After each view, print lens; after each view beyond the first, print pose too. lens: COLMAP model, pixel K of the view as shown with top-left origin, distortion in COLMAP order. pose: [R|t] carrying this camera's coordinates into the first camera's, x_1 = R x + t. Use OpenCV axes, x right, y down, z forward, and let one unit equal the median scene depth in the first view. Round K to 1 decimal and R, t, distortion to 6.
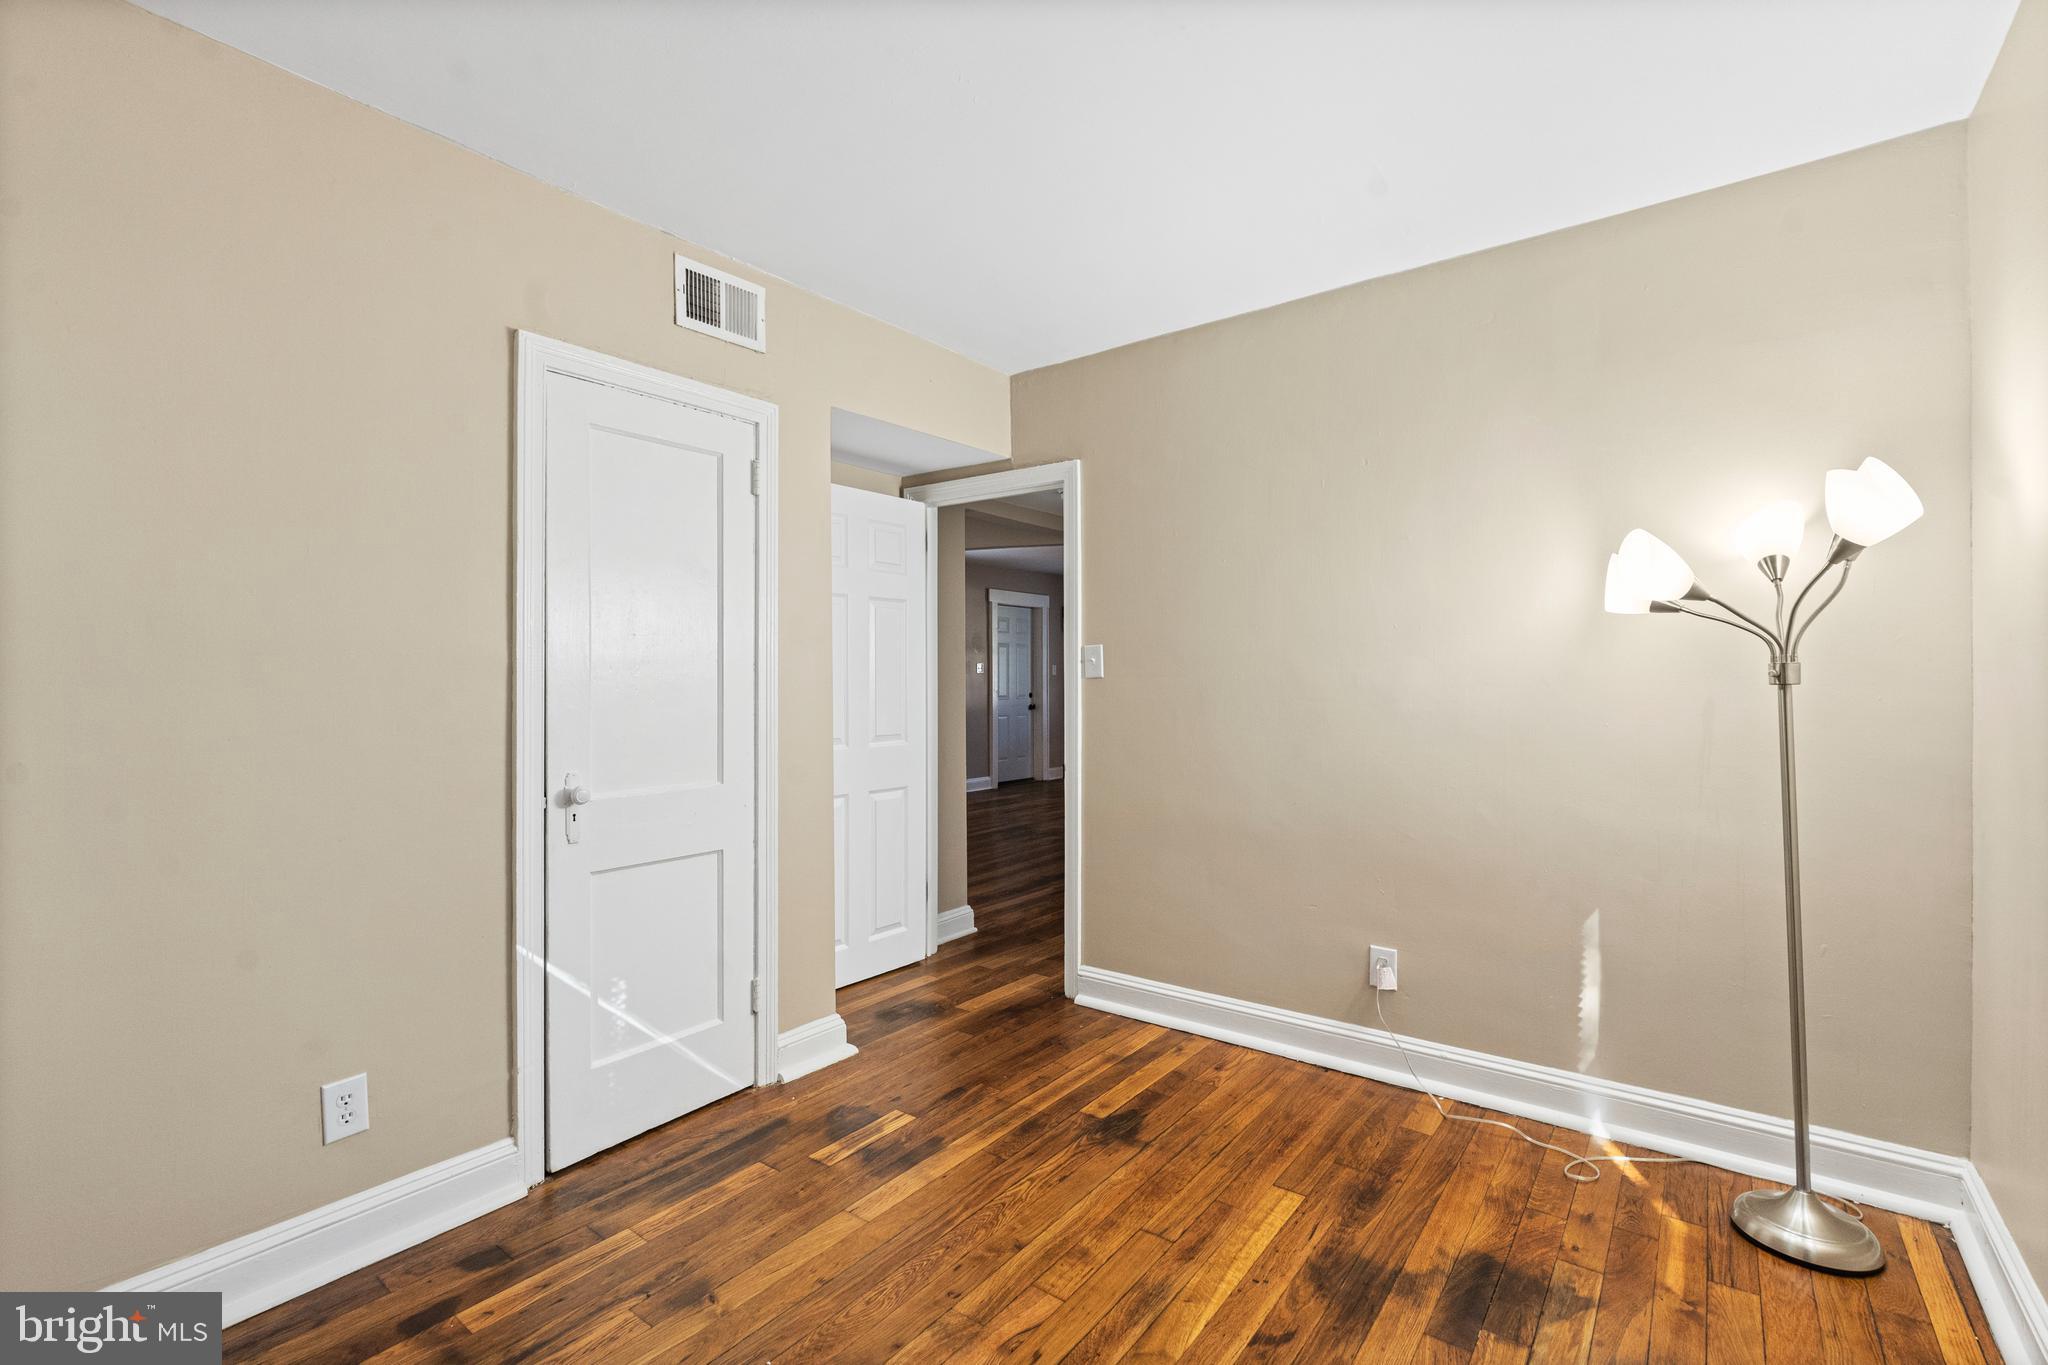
lens RADIAL K [[912.1, 0, 1024.0], [0, 912.1, 682.5], [0, 0, 1]] dist [-0.002370, 0.000217]
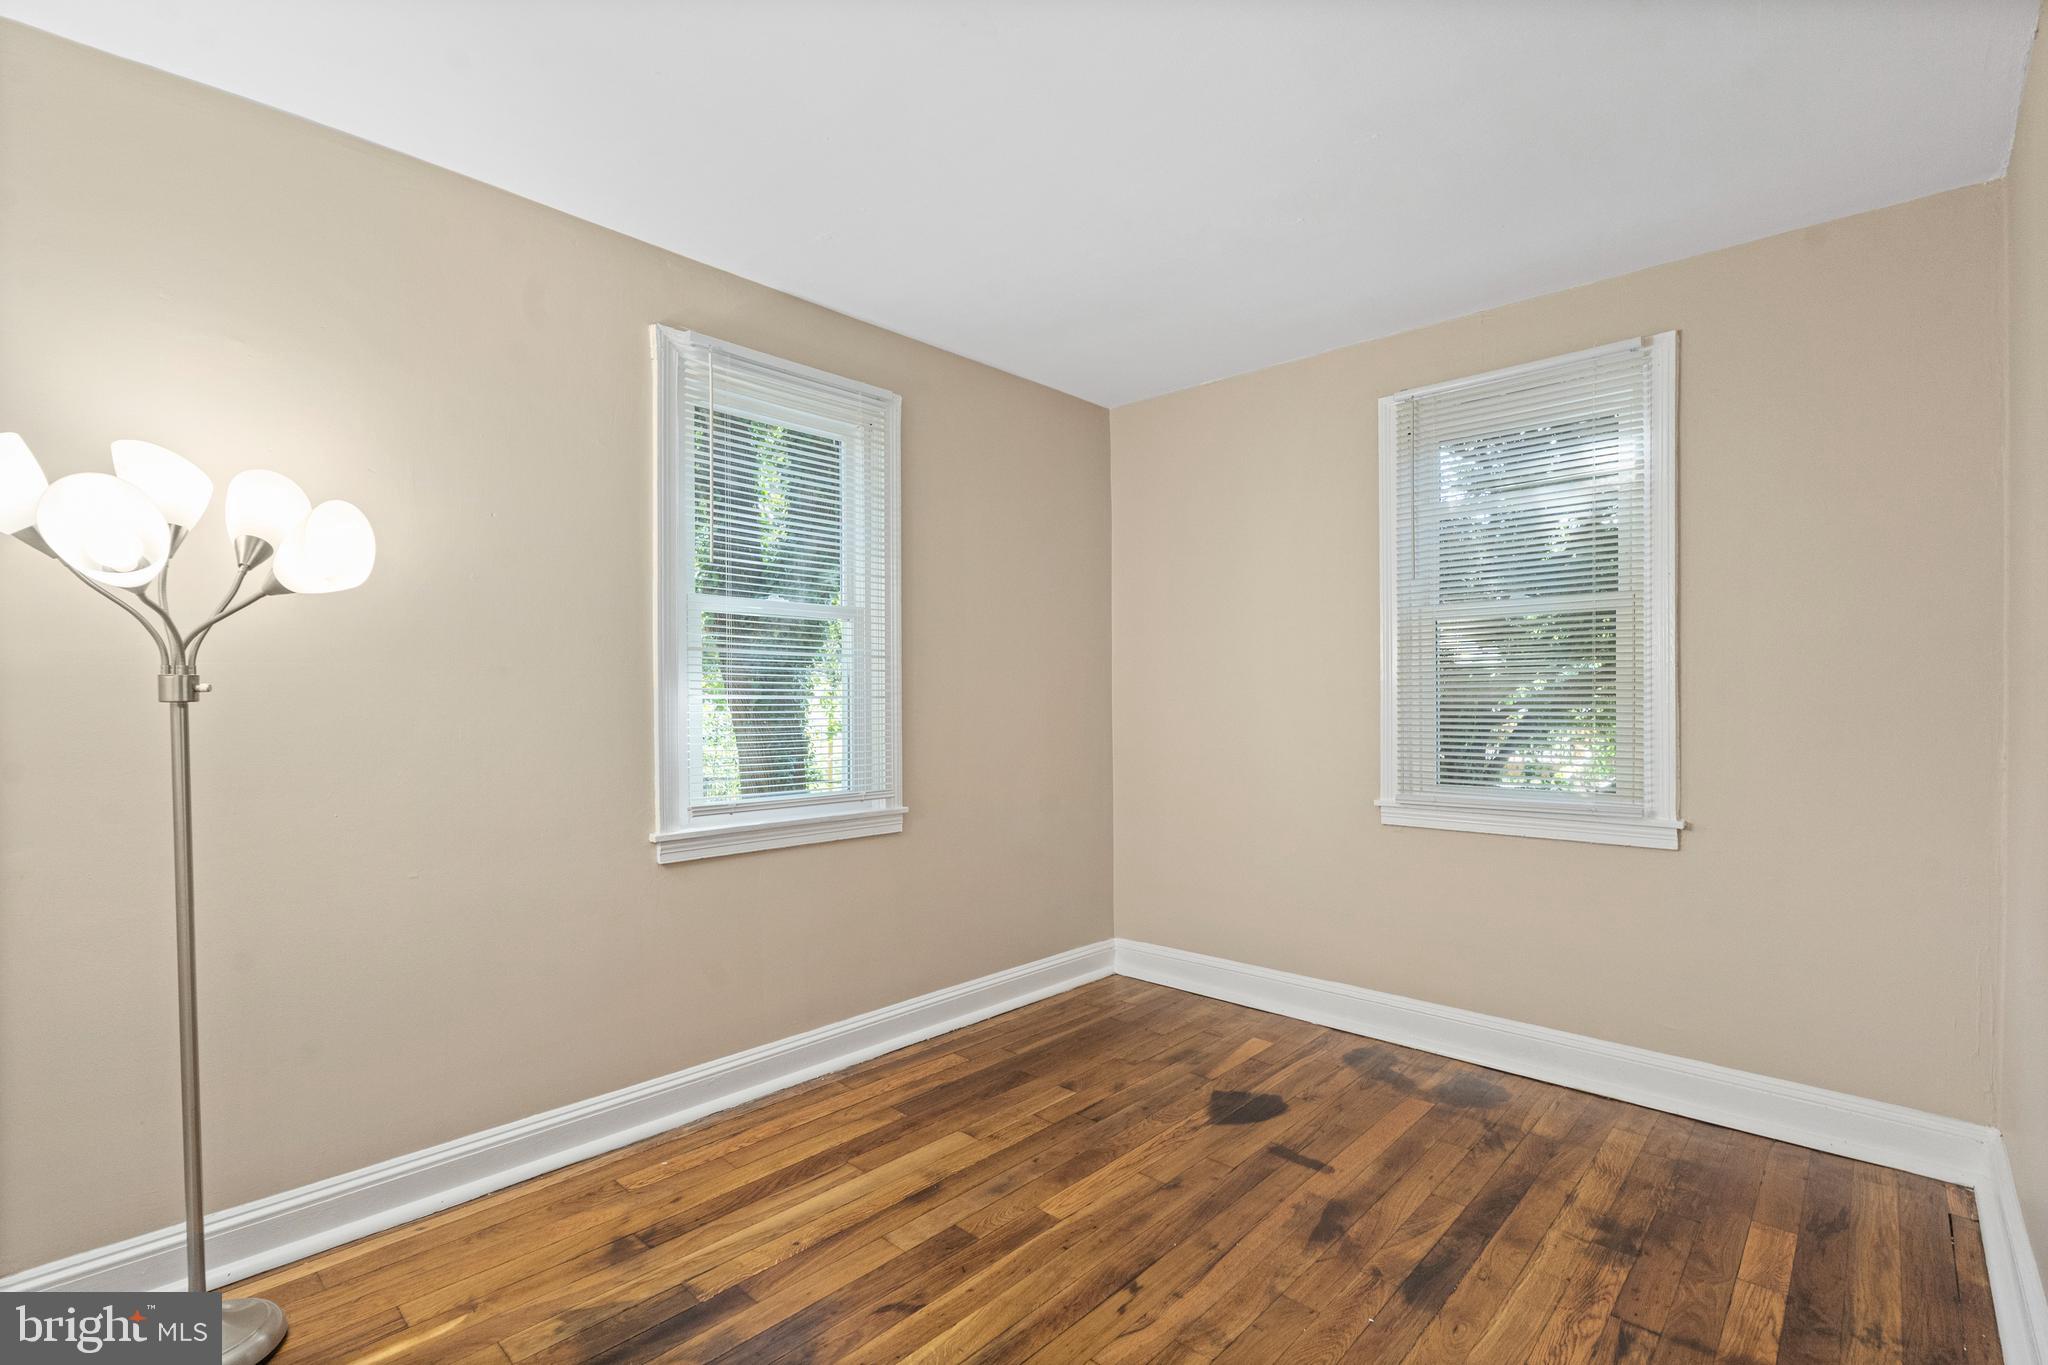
lens RADIAL K [[910.5, 0, 1020.2], [0, 910.5, 710.1], [0, 0, 1]] dist [-0.000298, 0.000091]
pose [[-0.995050, 0.008116, 0.099046, 0.020166], [0.009169, 0.999906, 0.010181, 0.009094], [-0.098954, 0.011039, -0.995031, 2.001790]]
